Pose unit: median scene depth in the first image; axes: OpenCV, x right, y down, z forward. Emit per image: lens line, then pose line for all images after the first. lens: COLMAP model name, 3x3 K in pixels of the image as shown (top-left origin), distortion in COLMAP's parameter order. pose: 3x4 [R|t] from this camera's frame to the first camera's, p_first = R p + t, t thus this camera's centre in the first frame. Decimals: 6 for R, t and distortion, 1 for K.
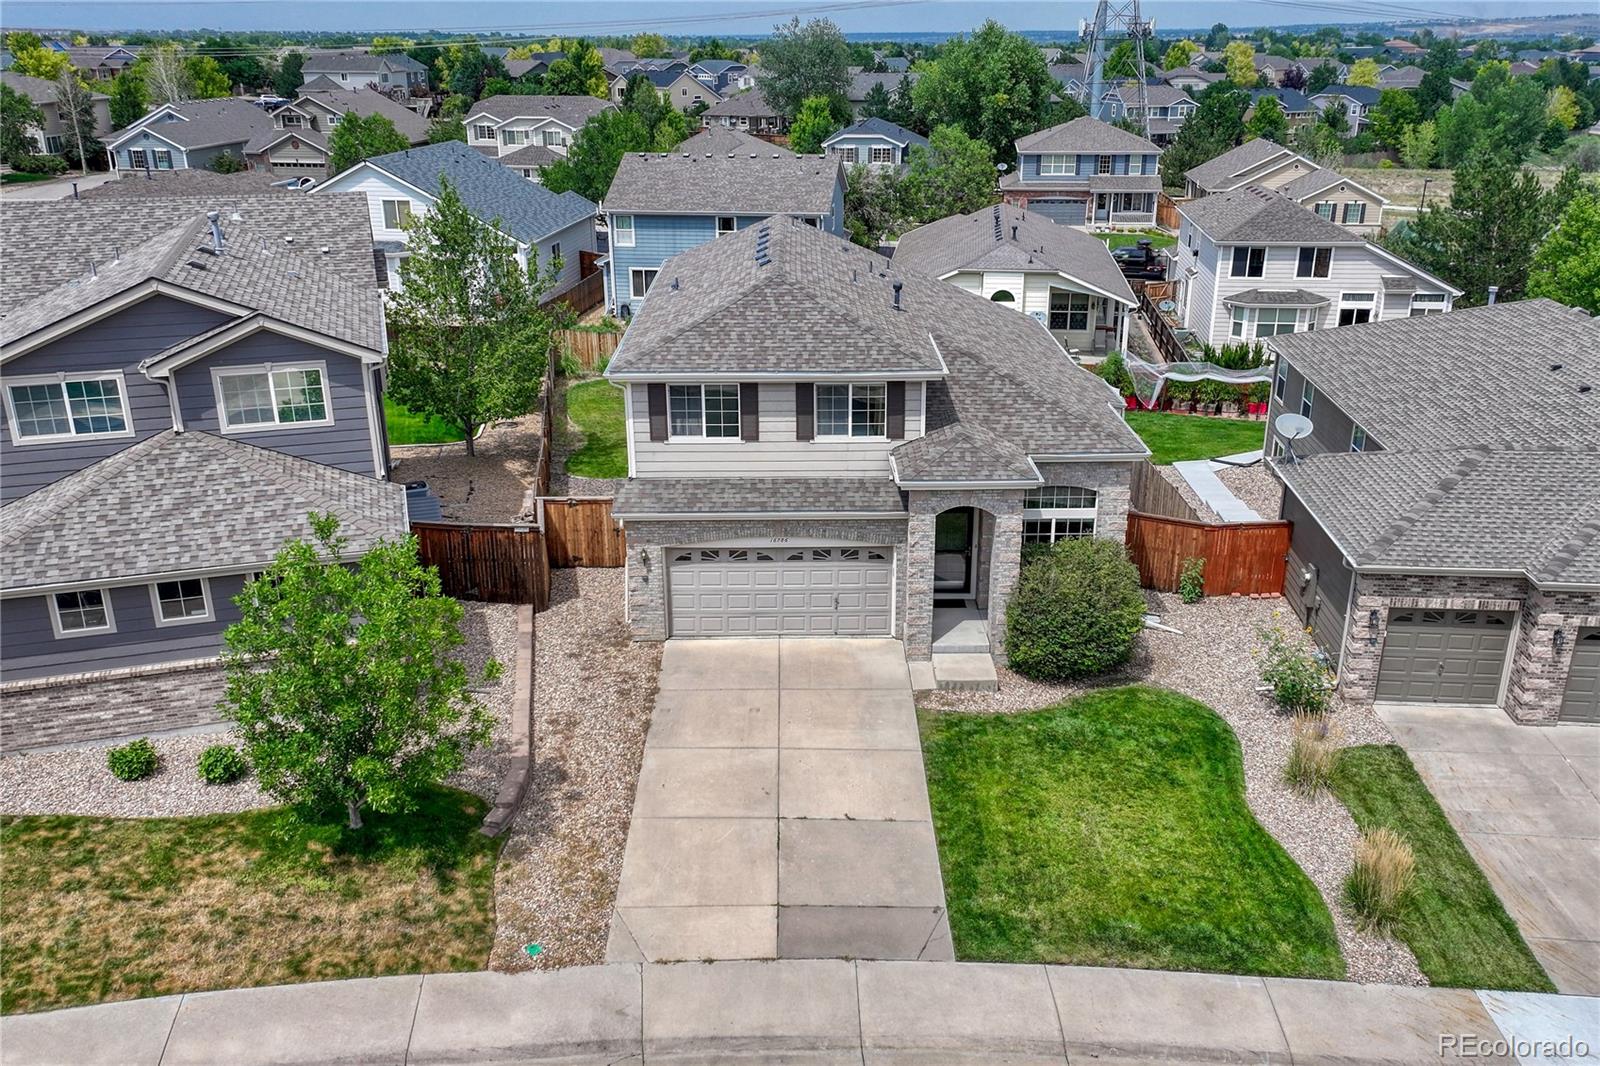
lens RADIAL K [[1449.3, 0, 800.0], [0, 1449.3, 533.0], [0, 0, 1]] dist [0.049224, -0.000602]
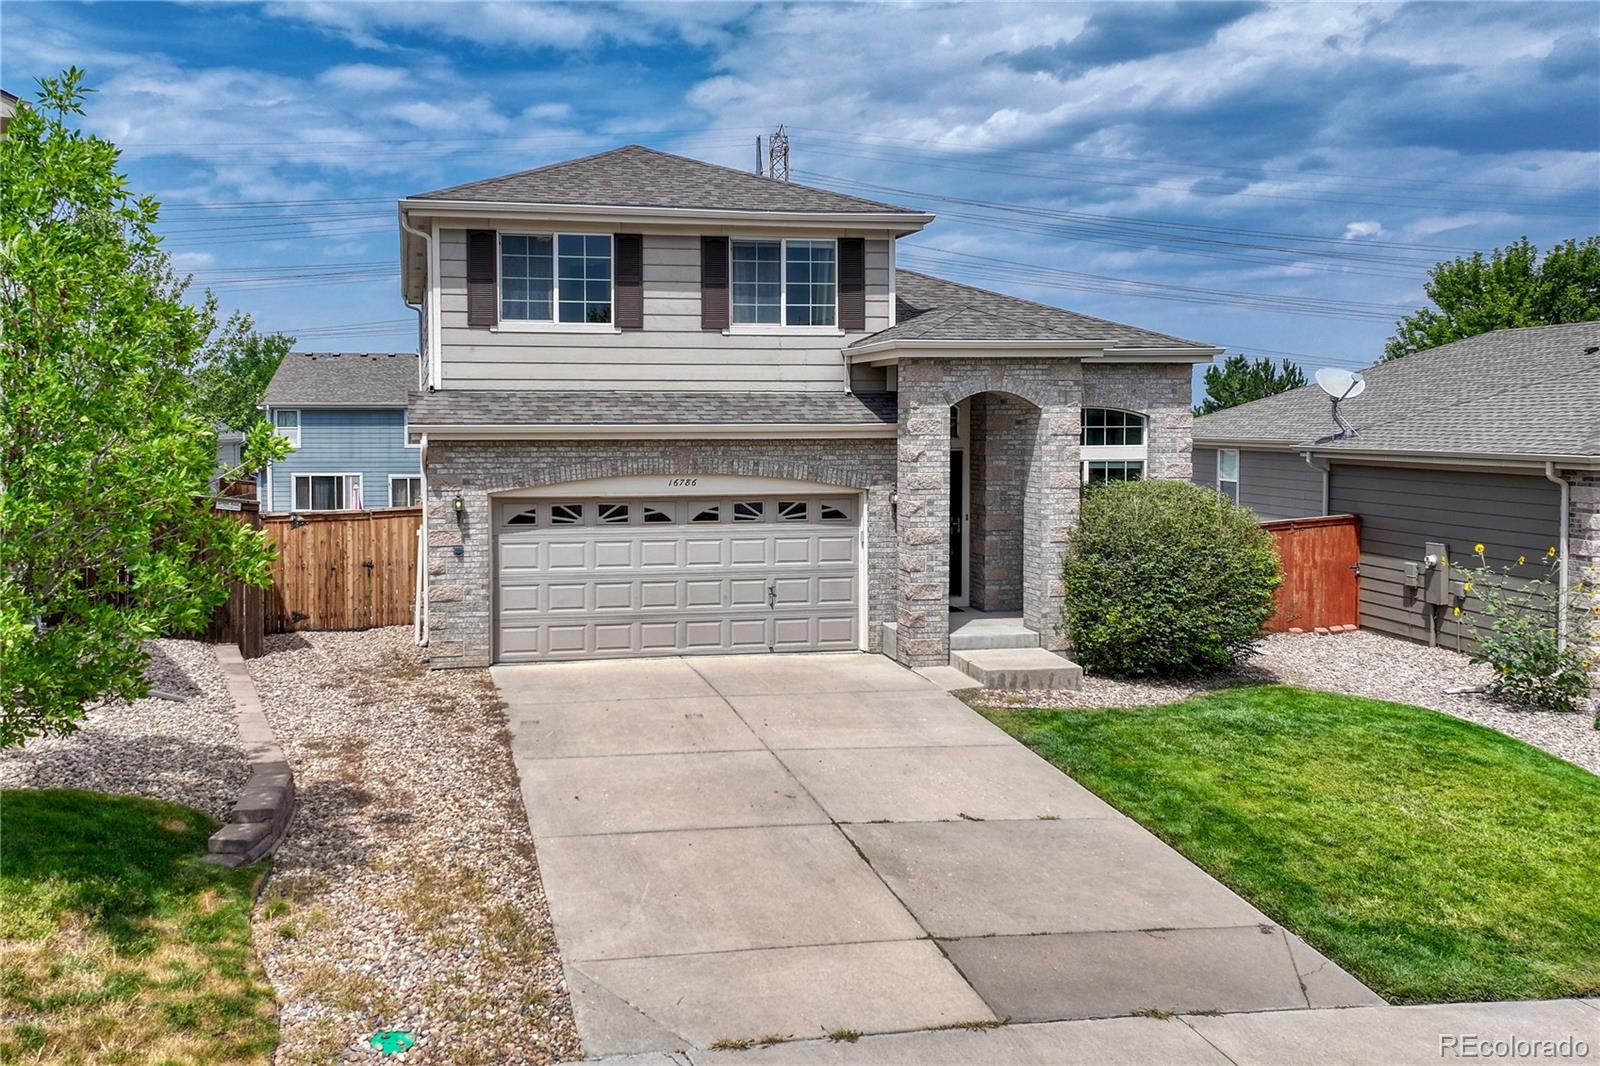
lens RADIAL K [[1570.2, 0, 754.6], [0, 1570.2, 374.5], [0, 0, 1]] dist [0.058588, -0.040826]
pose [[0.980286, 0.000825, 0.197584, -0.116409], [0.063167, 0.946204, -0.317345, 0.175259], [-0.187216, 0.323570, 0.927498, 0.369891]]
